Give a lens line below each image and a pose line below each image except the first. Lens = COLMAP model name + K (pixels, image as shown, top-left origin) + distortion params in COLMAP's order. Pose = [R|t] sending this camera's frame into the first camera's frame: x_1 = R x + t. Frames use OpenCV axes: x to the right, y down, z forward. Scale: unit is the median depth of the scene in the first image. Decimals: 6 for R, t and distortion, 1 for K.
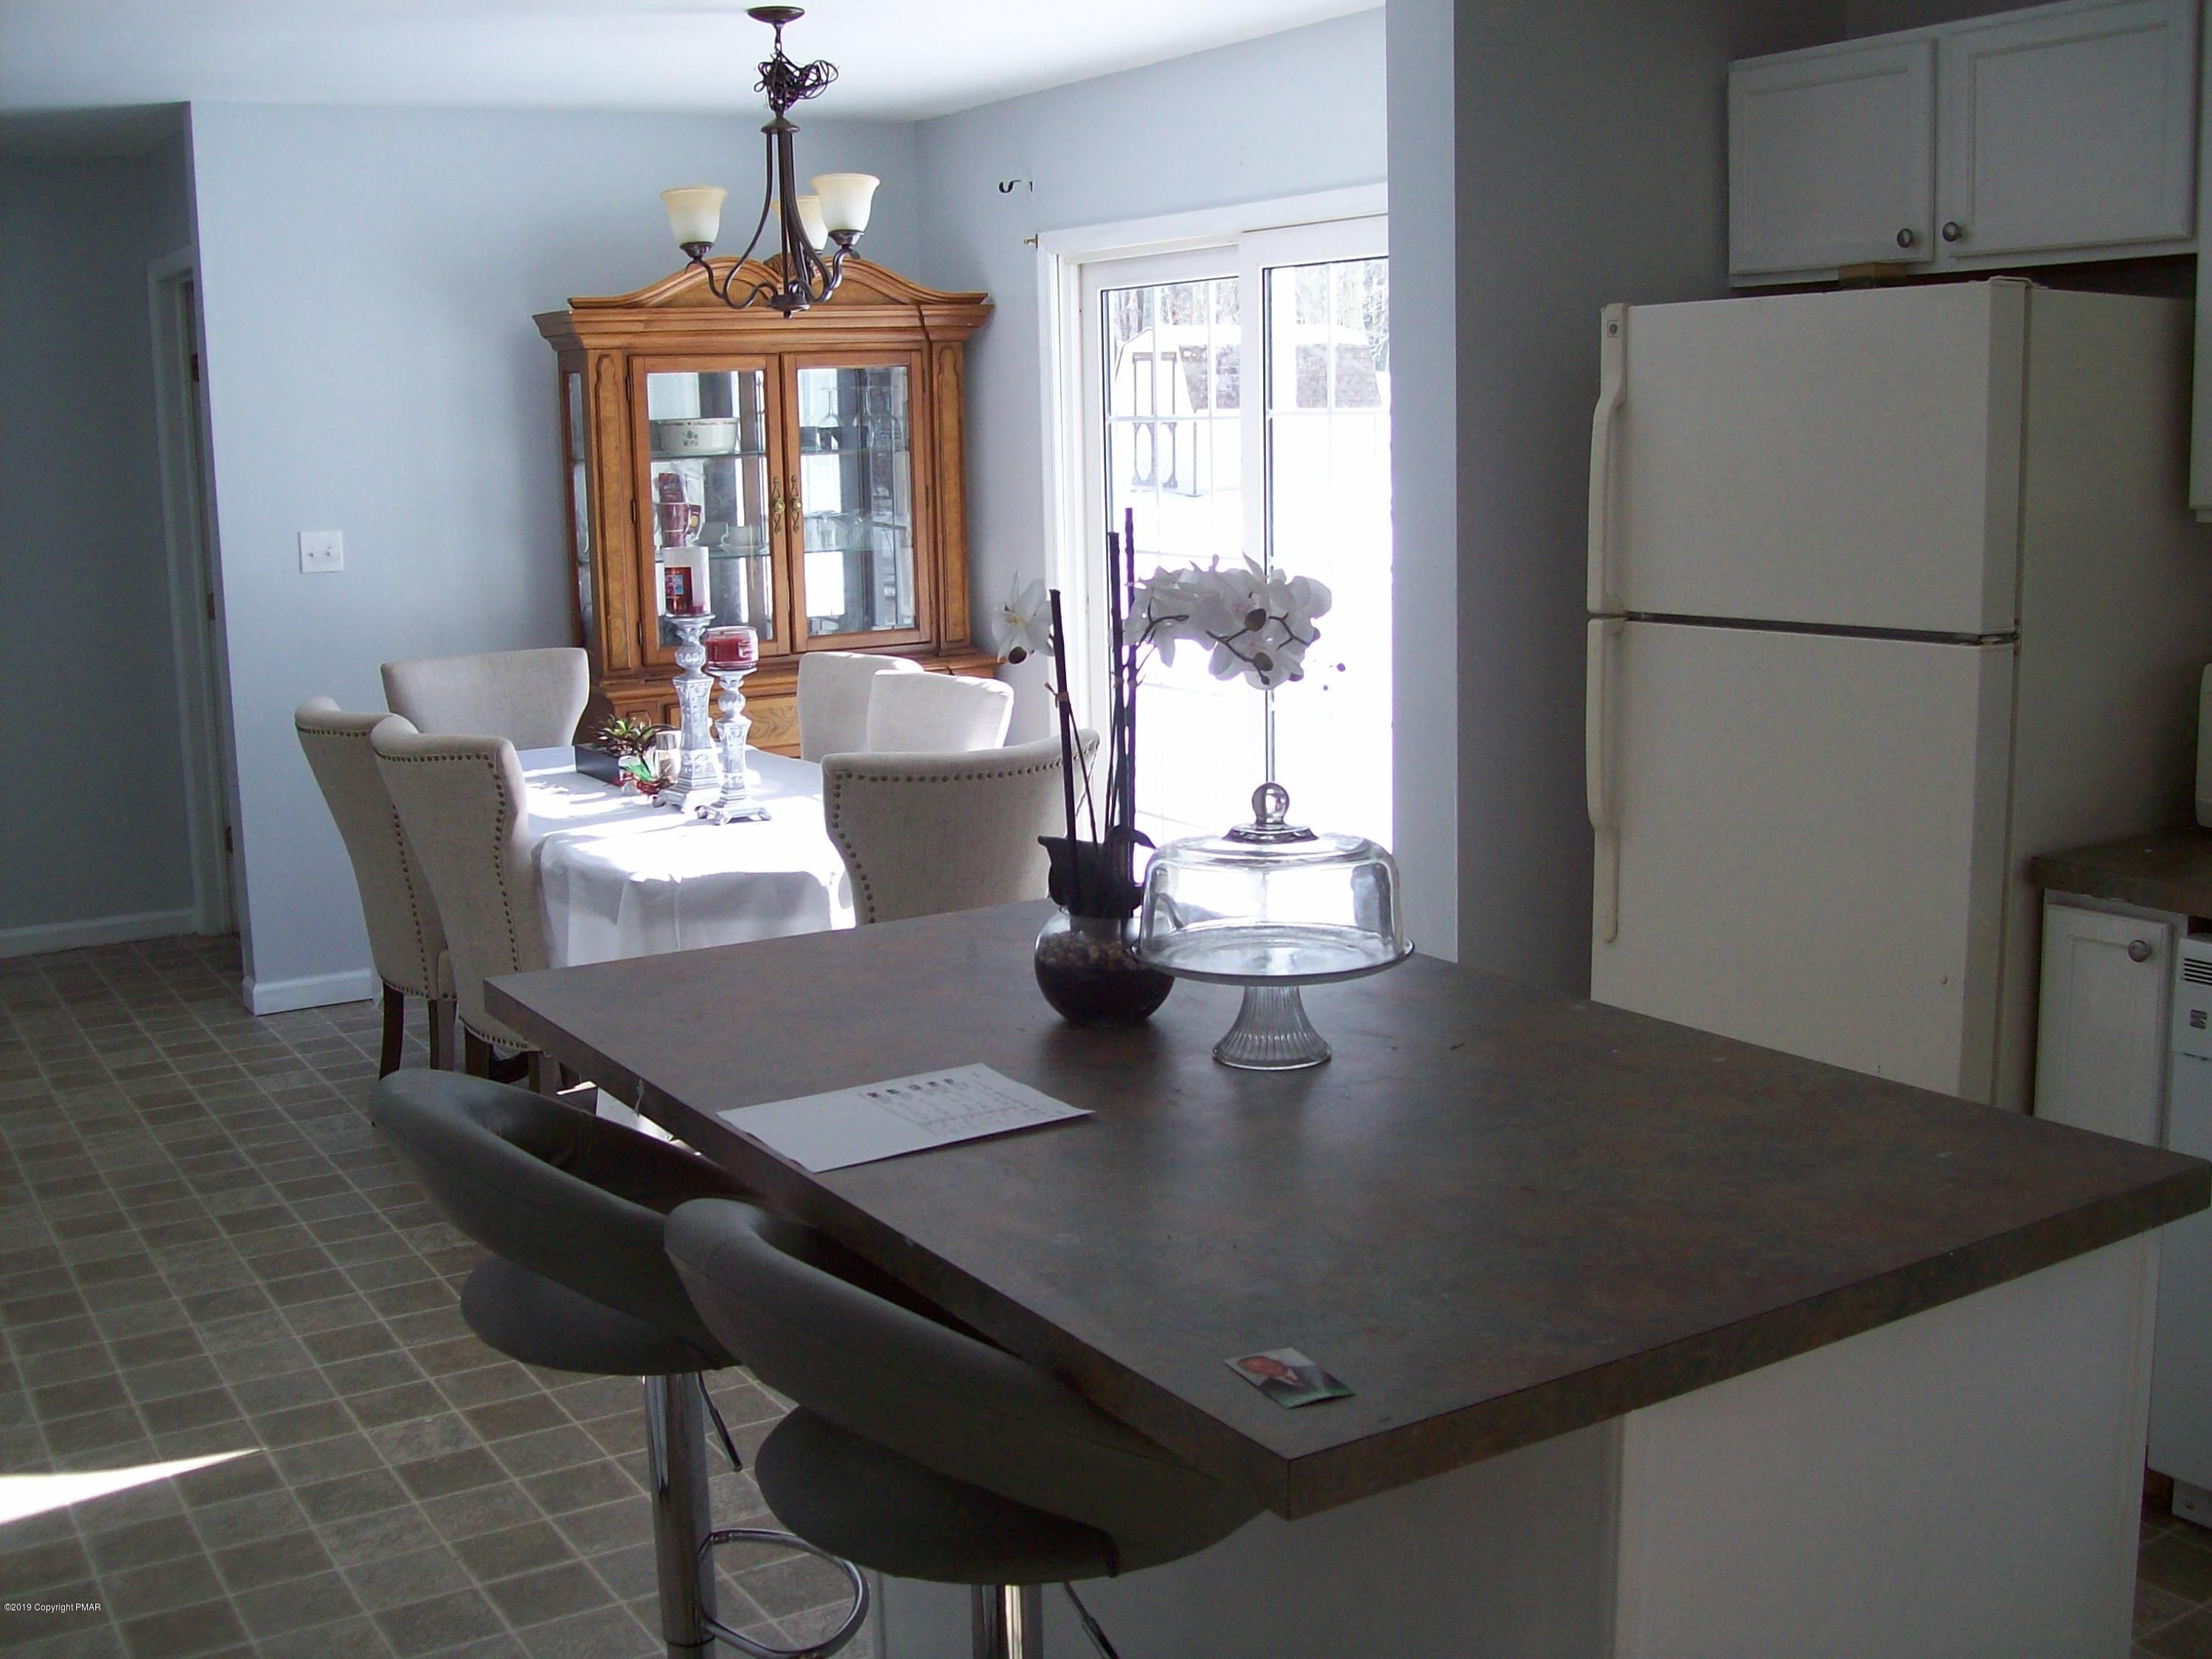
lens RADIAL K [[2369.9, 0, 1106.0], [0, 2369.9, 829.5], [0, 0, 1]] dist [-0.175412, 0.144295]
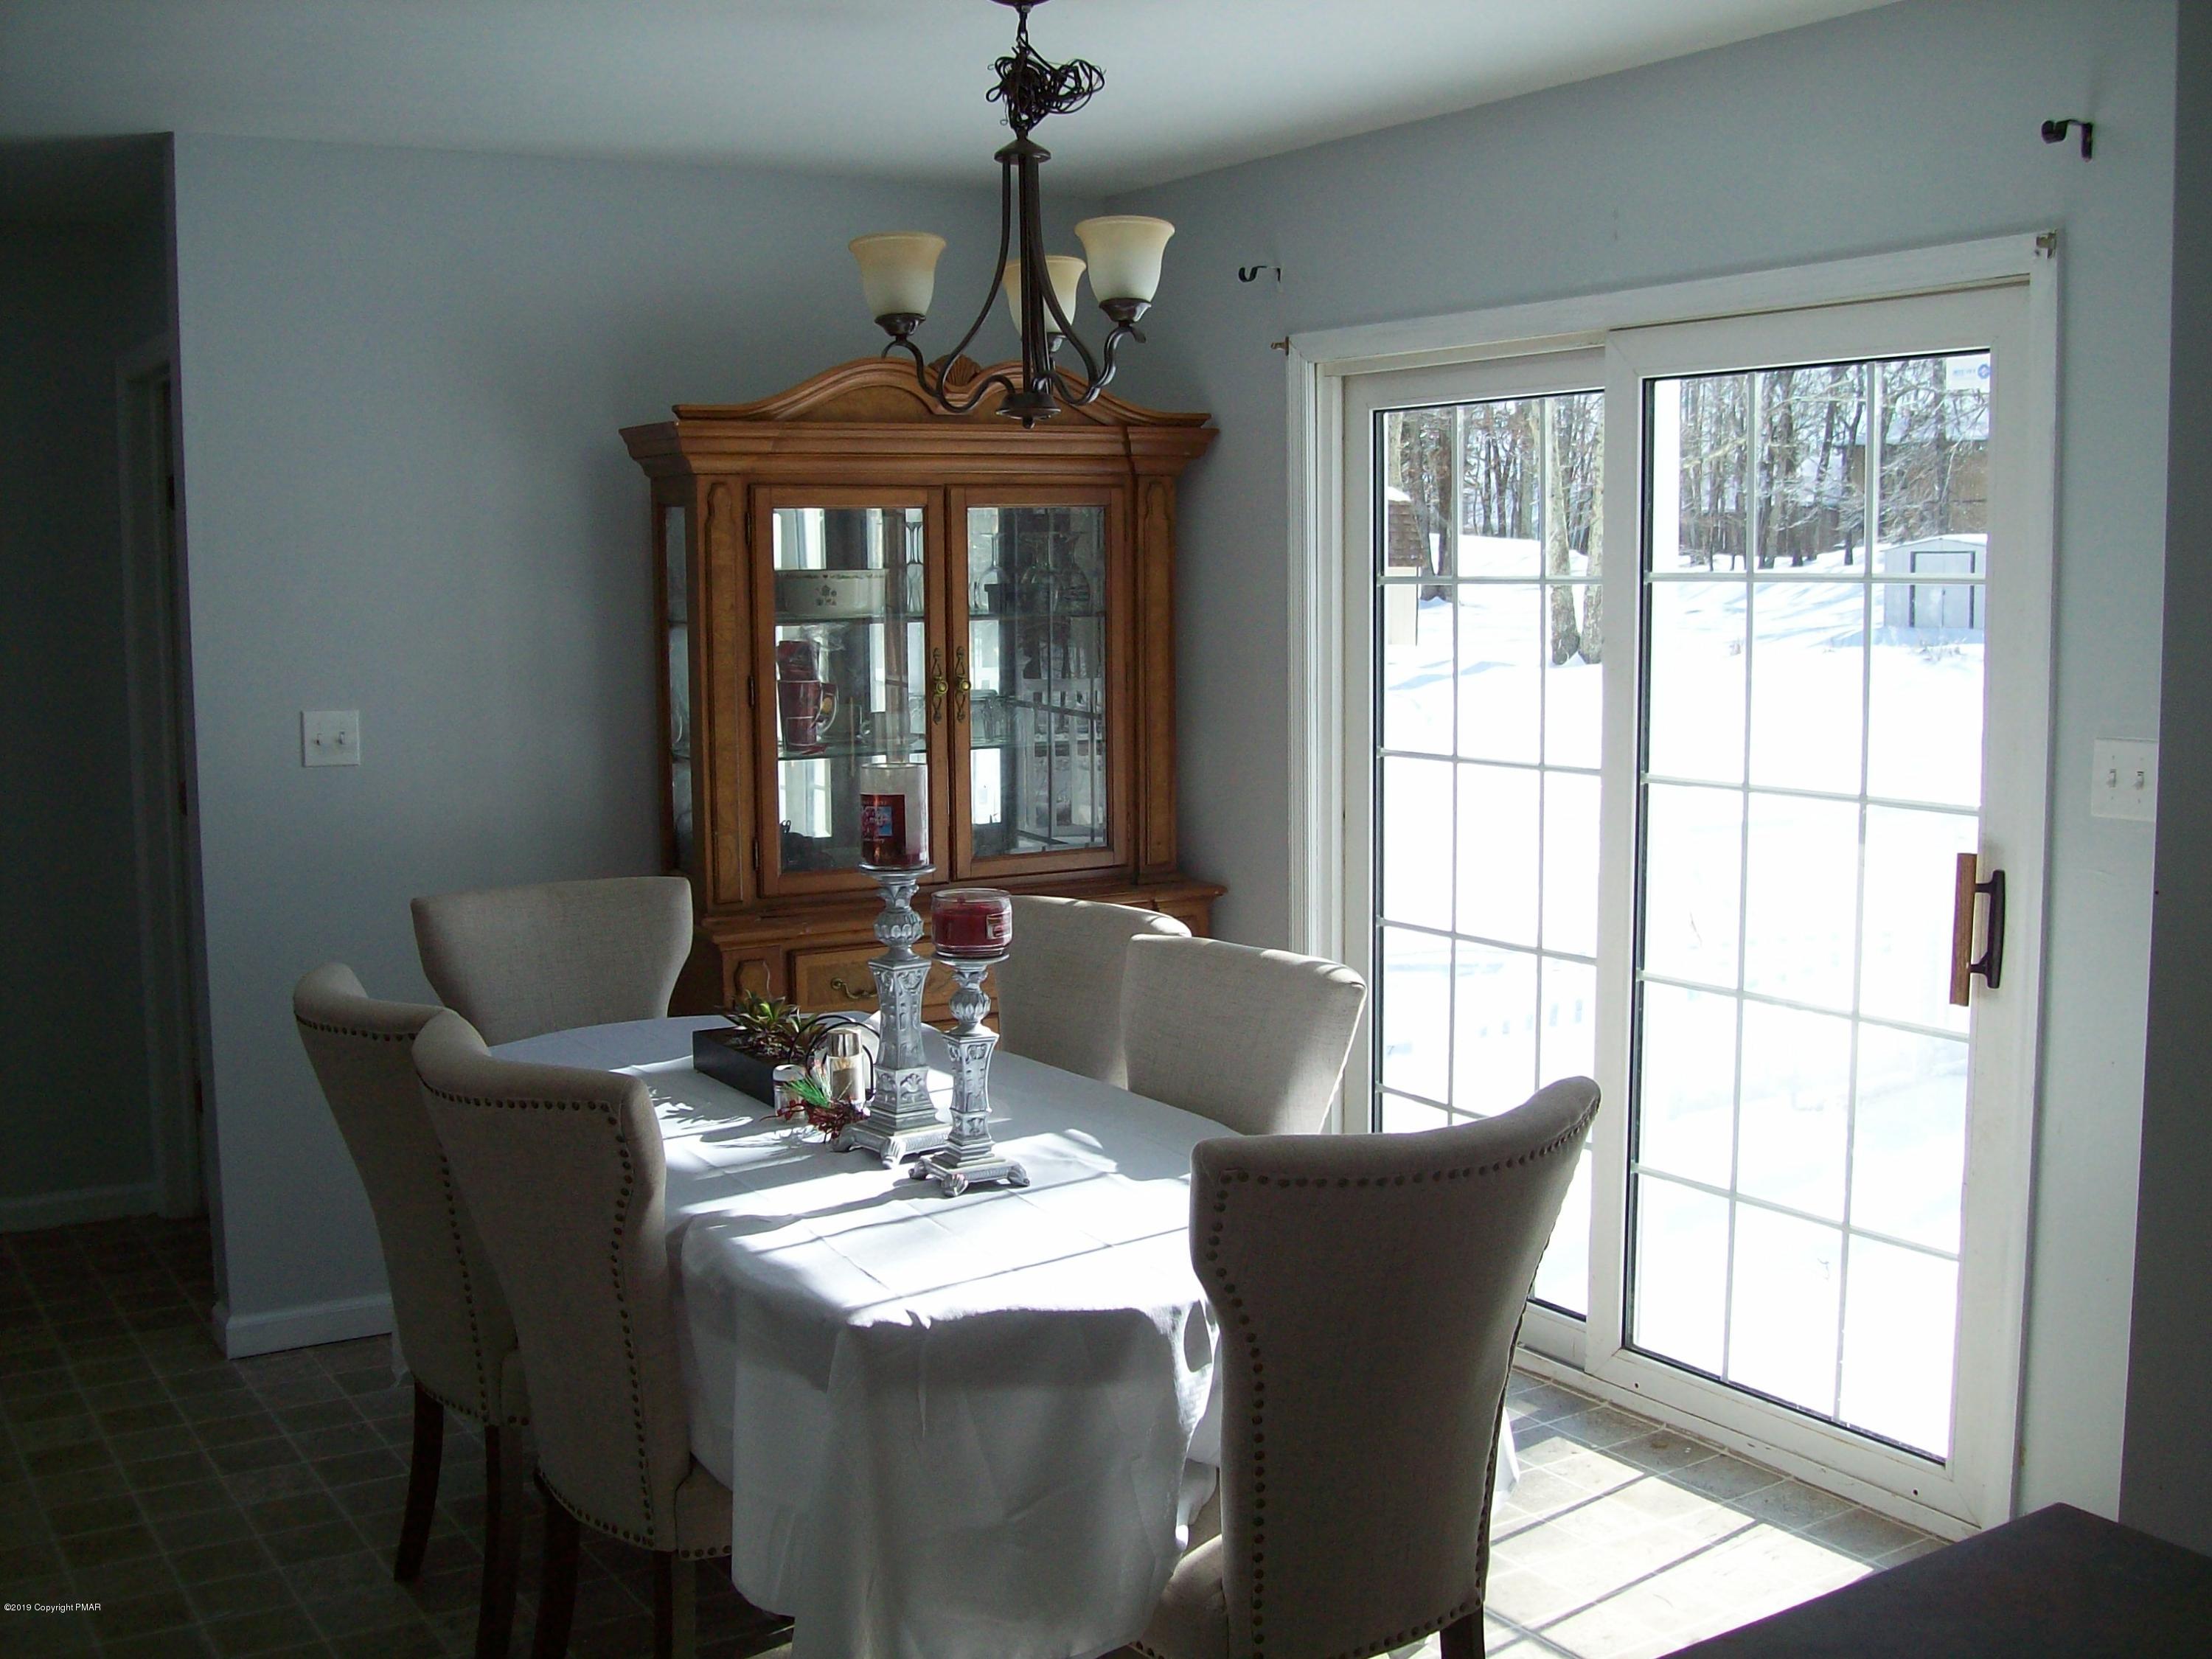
lens RADIAL K [[2369.9, 0, 1106.0], [0, 2369.9, 829.5], [0, 0, 1]] dist [-0.175412, 0.144295]
pose [[0.999914, 0.011849, 0.005533, -0.096696], [-0.011465, 0.997827, -0.064889, -0.046608], [-0.006289, 0.064820, 0.997877, 0.265069]]
